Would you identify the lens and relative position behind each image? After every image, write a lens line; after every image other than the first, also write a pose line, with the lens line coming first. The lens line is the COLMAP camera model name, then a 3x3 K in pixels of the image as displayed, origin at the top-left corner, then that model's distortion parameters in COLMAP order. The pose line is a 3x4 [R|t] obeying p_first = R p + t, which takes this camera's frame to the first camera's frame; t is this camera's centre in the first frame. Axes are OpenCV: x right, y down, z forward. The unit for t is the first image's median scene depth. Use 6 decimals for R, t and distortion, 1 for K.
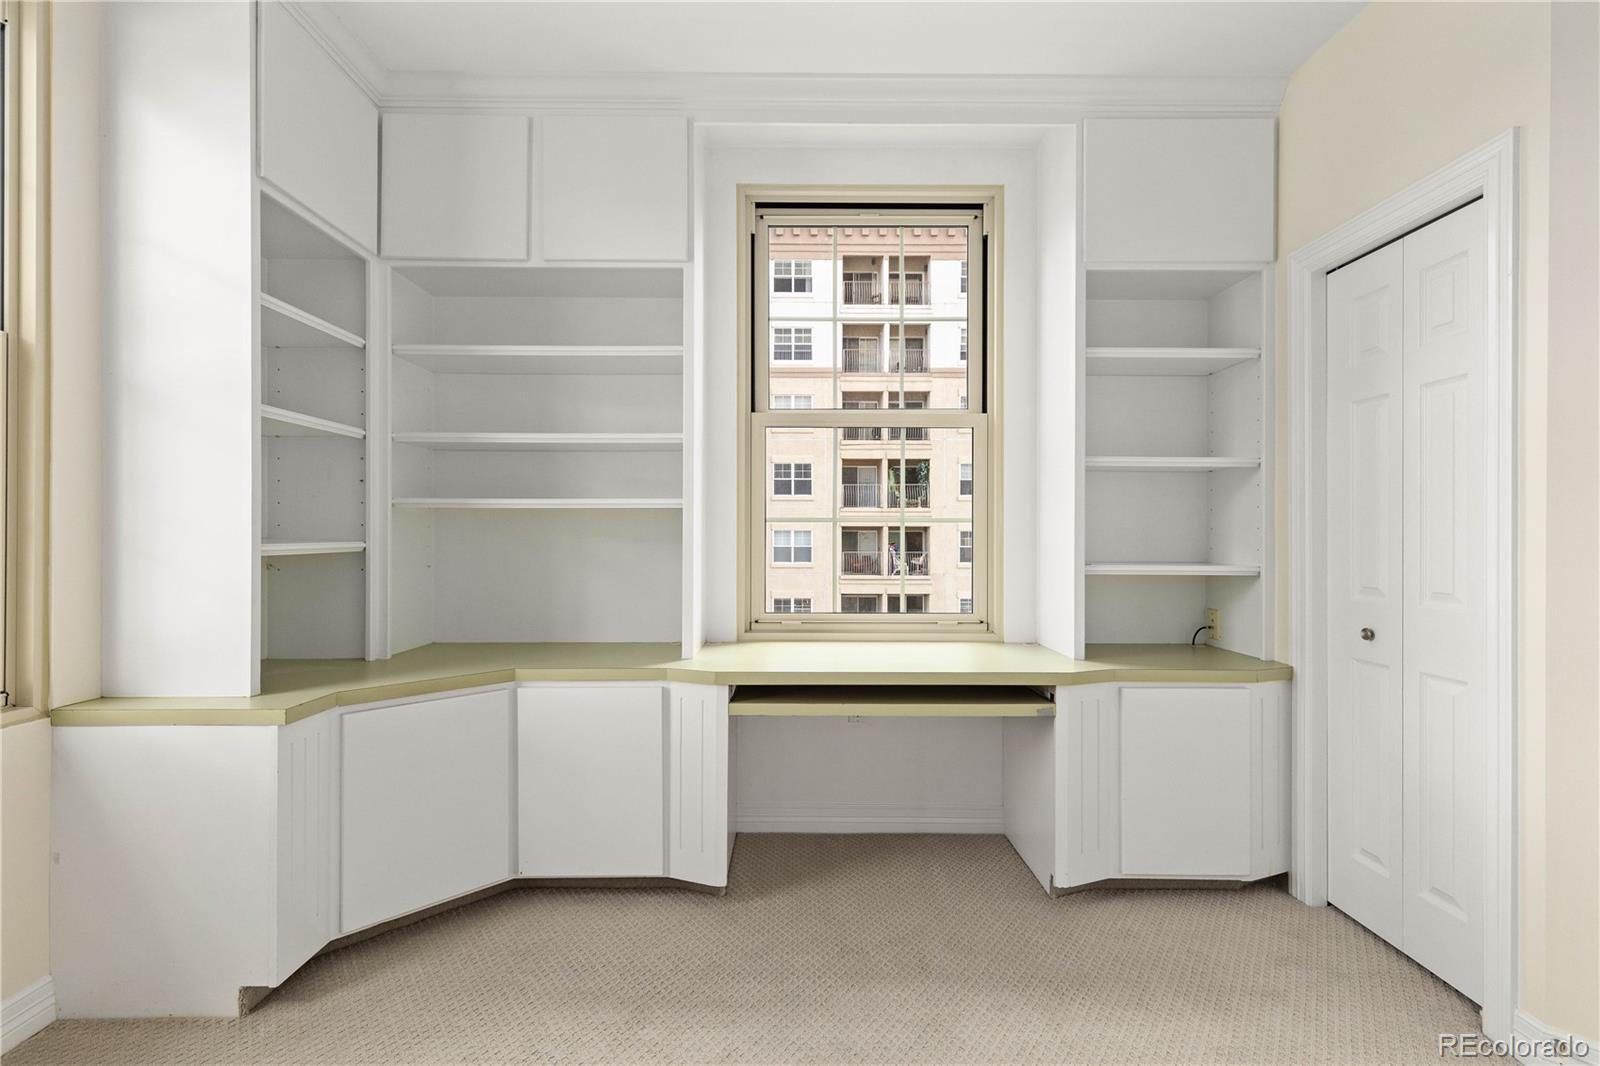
lens RADIAL K [[733.1, 0, 800.0], [0, 733.1, 533.0], [0, 0, 1]] dist [0.006308, 0.000447]
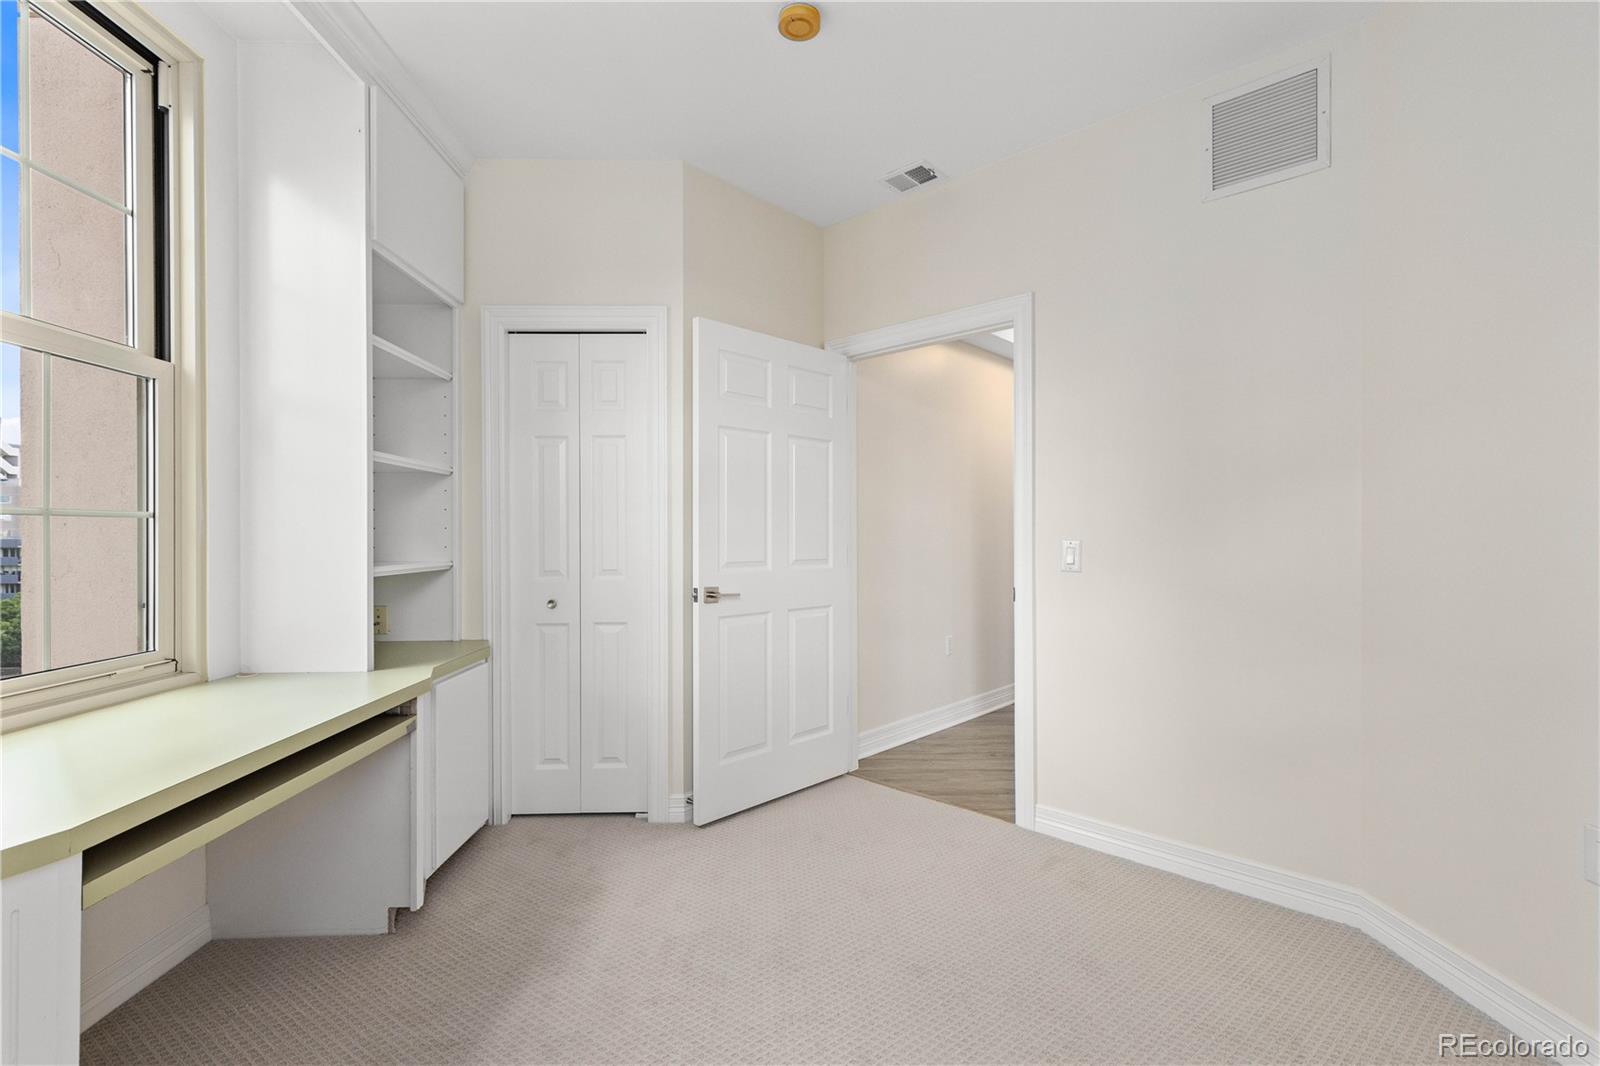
lens RADIAL K [[722.9, 0, 800.0], [0, 722.9, 533.0], [0, 0, 1]] dist [0.014488, -0.000799]
pose [[-0.018824, -0.003411, 0.999817, -0.556765], [0.001988, 0.999992, 0.003449, -0.001410], [-0.999821, 0.002053, -0.018817, 0.497237]]
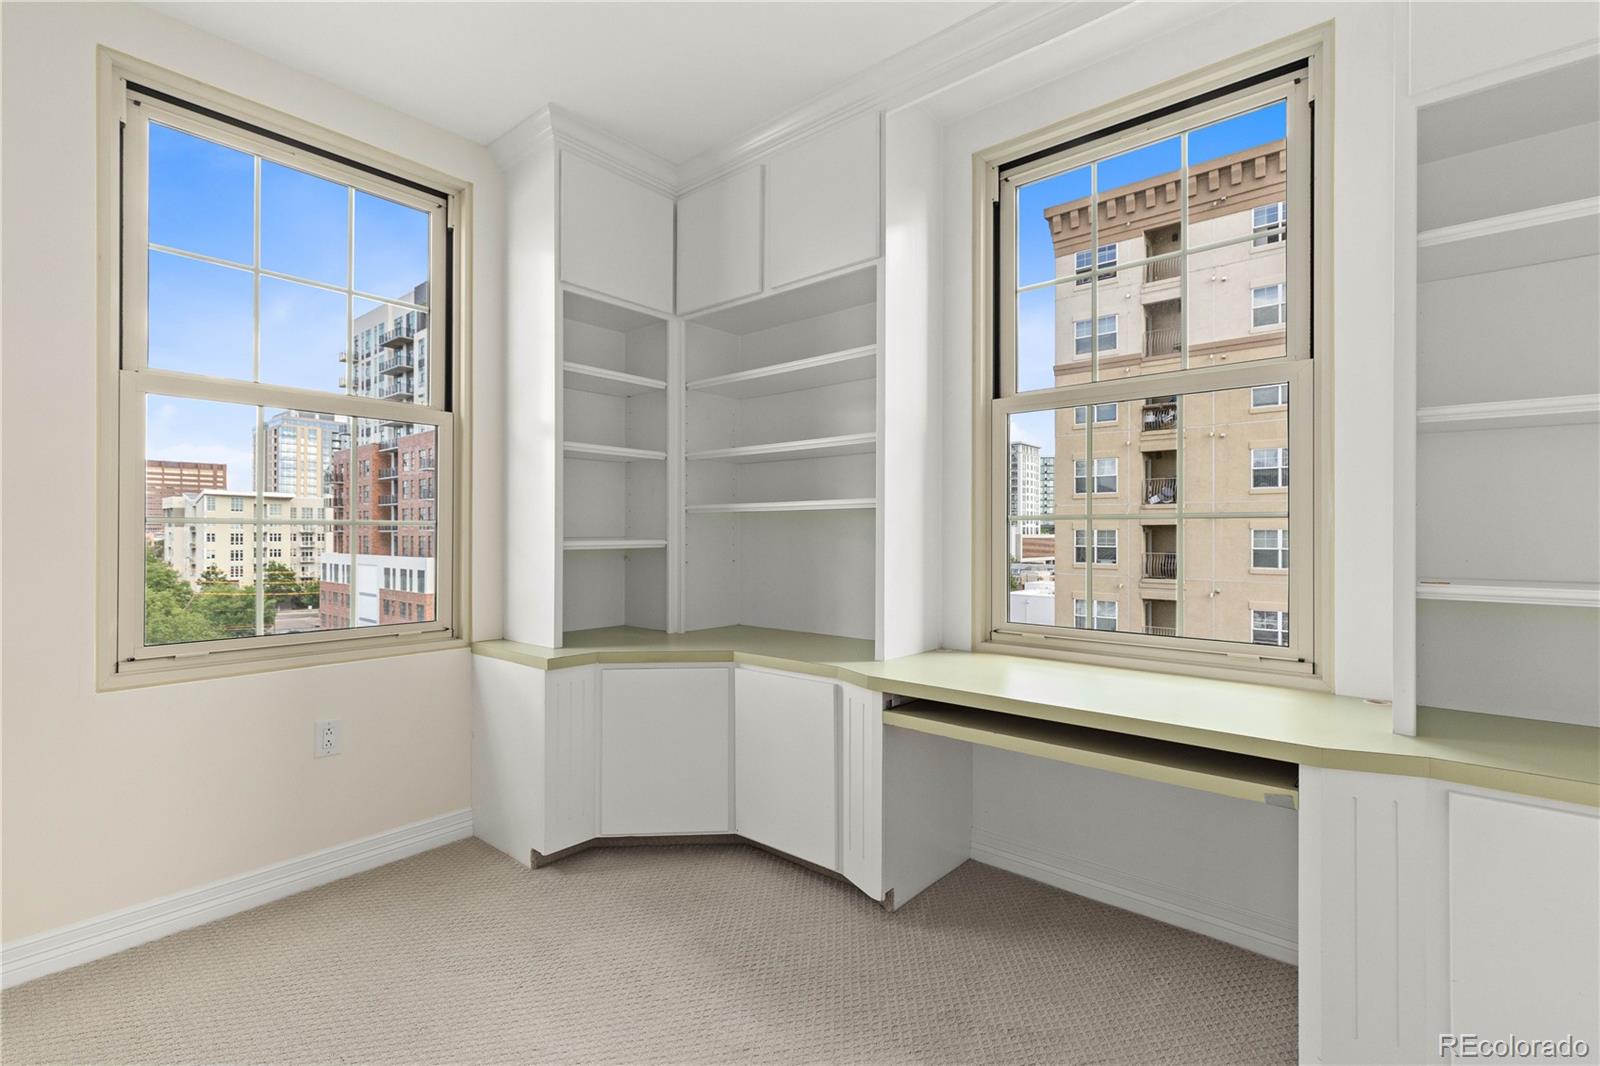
lens RADIAL K [[730.0, 0, 794.3], [0, 730.0, 531.4], [0, 0, 1]] dist [0.008932, 0.000219]
pose [[0.749973, -0.003107, -0.661461, 0.418667], [0.000288, 0.999990, -0.004371, 0.002516], [0.661468, 0.003088, 0.749967, 0.194630]]
